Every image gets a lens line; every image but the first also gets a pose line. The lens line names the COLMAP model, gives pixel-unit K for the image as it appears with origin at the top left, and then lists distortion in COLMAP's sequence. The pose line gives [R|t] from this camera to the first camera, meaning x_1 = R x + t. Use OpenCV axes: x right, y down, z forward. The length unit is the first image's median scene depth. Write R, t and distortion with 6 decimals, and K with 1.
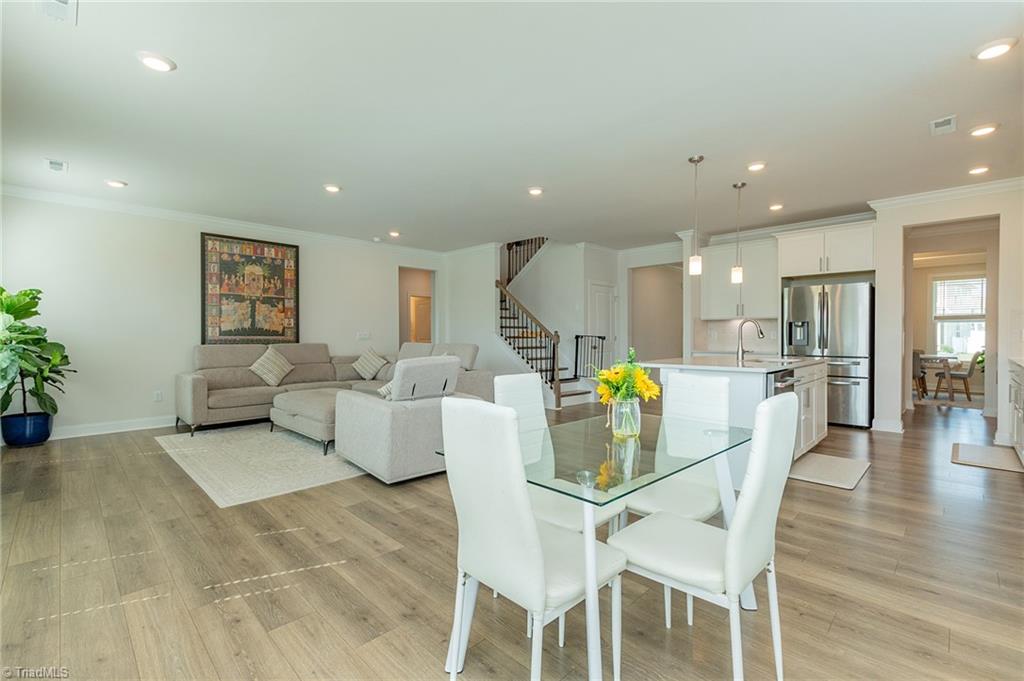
lens RADIAL K [[456.8, 0, 512.0], [0, 456.8, 340.5], [0, 0, 1]] dist [0.000670, -0.000352]
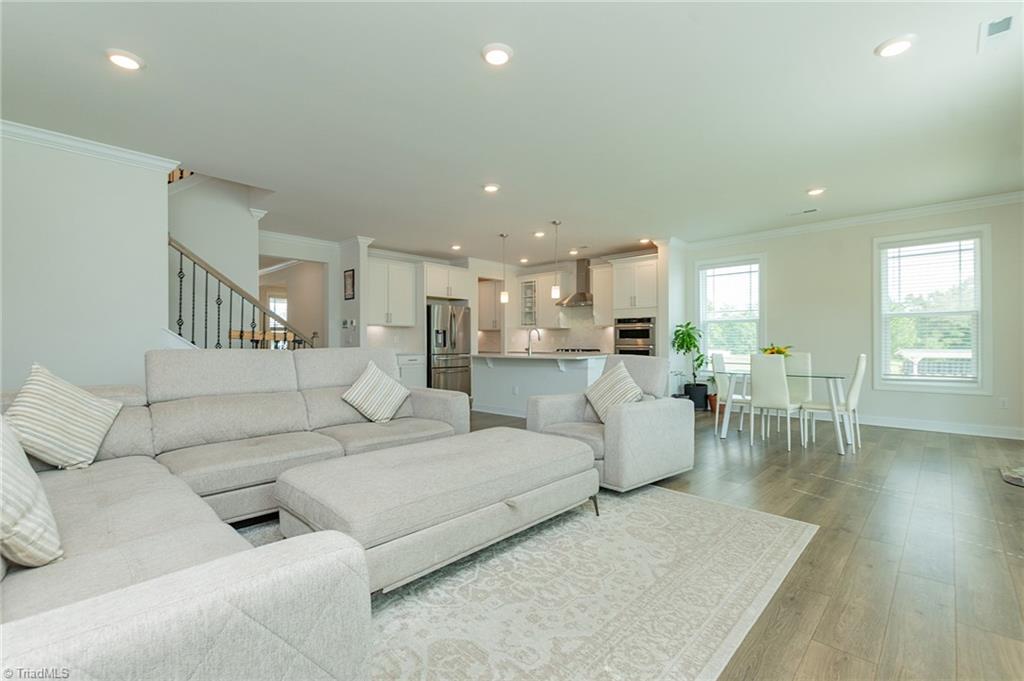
lens RADIAL K [[459.9, 0, 501.9], [0, 459.9, 341.9], [0, 0, 1]] dist [-0.000413, -0.010788]
pose [[-0.018496, 0.005725, 0.999813, -0.767010], [0.014655, 0.999878, -0.005455, 0.004864], [-0.999722, 0.014552, -0.018577, 0.826452]]
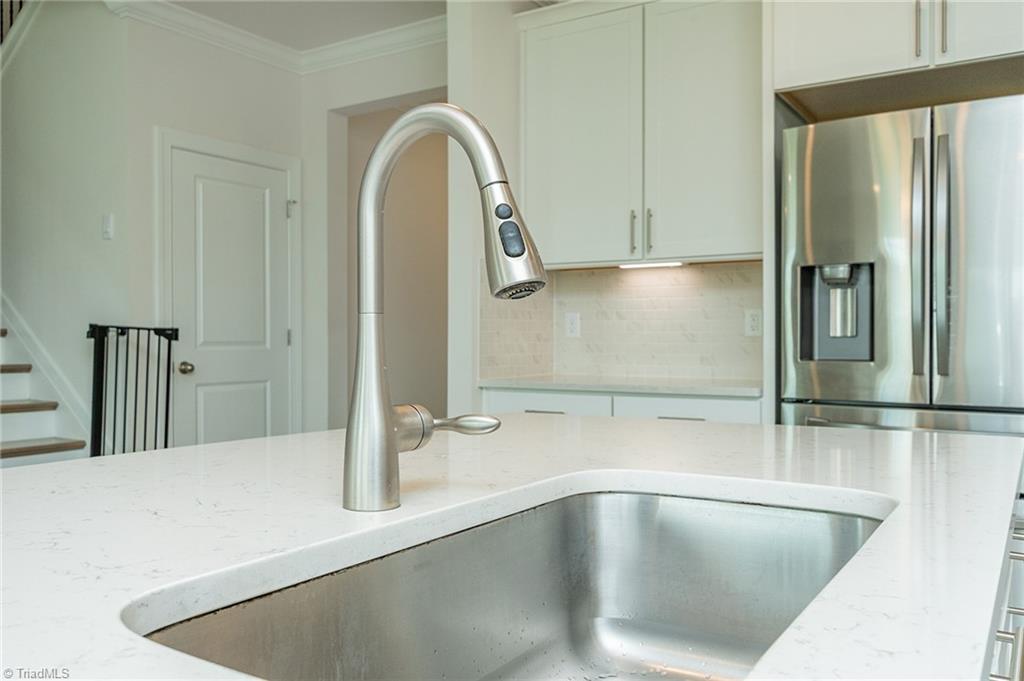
lens RADIAL K [[845.3, 0, 537.2], [0, 845.3, 340.8], [0, 0, 1]] dist [0.005012, 0.005496]
pose [[0.969742, 0.002602, 0.244117, 0.356723], [-0.000316, 0.999956, -0.009404, 0.003562], [-0.244130, 0.009042, 0.969700, 0.592794]]
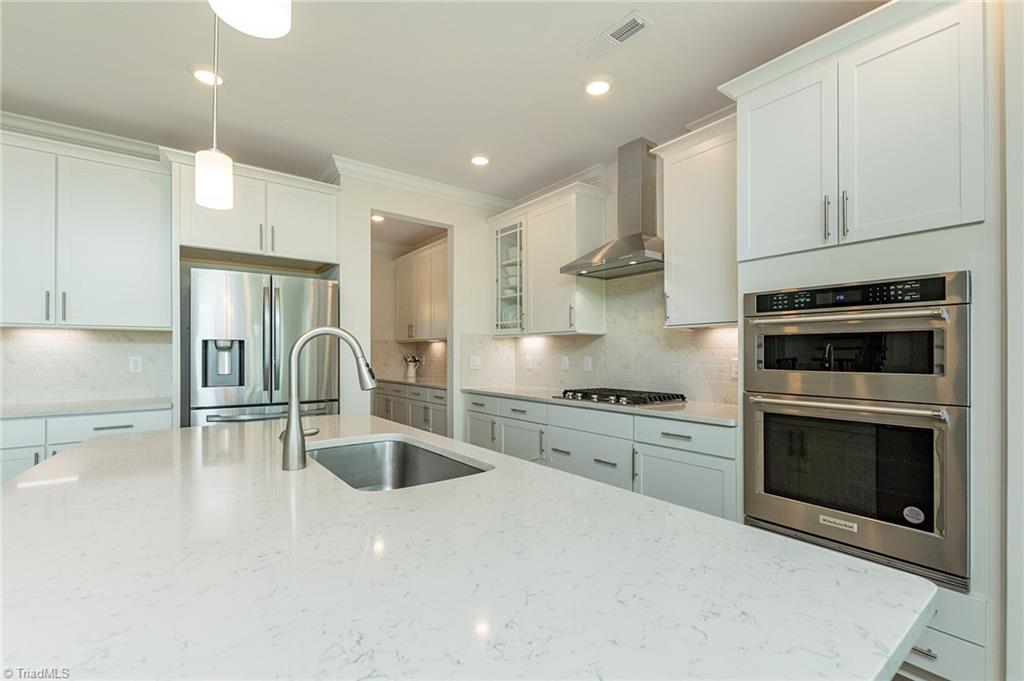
lens RADIAL K [[445.7, 0, 511.0], [0, 445.7, 353.3], [0, 0, 1]] dist [0.001349, 0.000098]
pose [[0.131460, 0.003362, 0.991316, 0.180265], [0.011716, 0.999919, -0.004945, -0.019863], [-0.991252, 0.012264, 0.131410, 0.611724]]
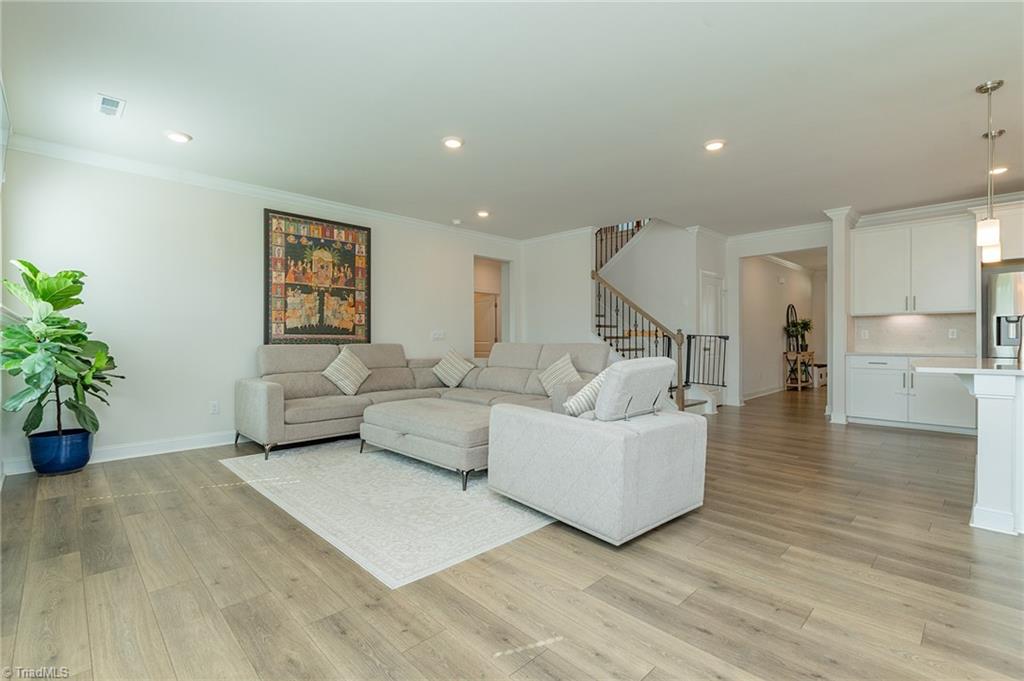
lens RADIAL K [[465.2, 0, 512.0], [0, 465.2, 340.5], [0, 0, 1]] dist [0.003995, 0.000289]
pose [[0.999954, 0.000588, -0.009600, -0.234935], [-0.000673, 0.999960, -0.008905, 0.009265], [0.009595, 0.008911, 0.999914, 0.171227]]
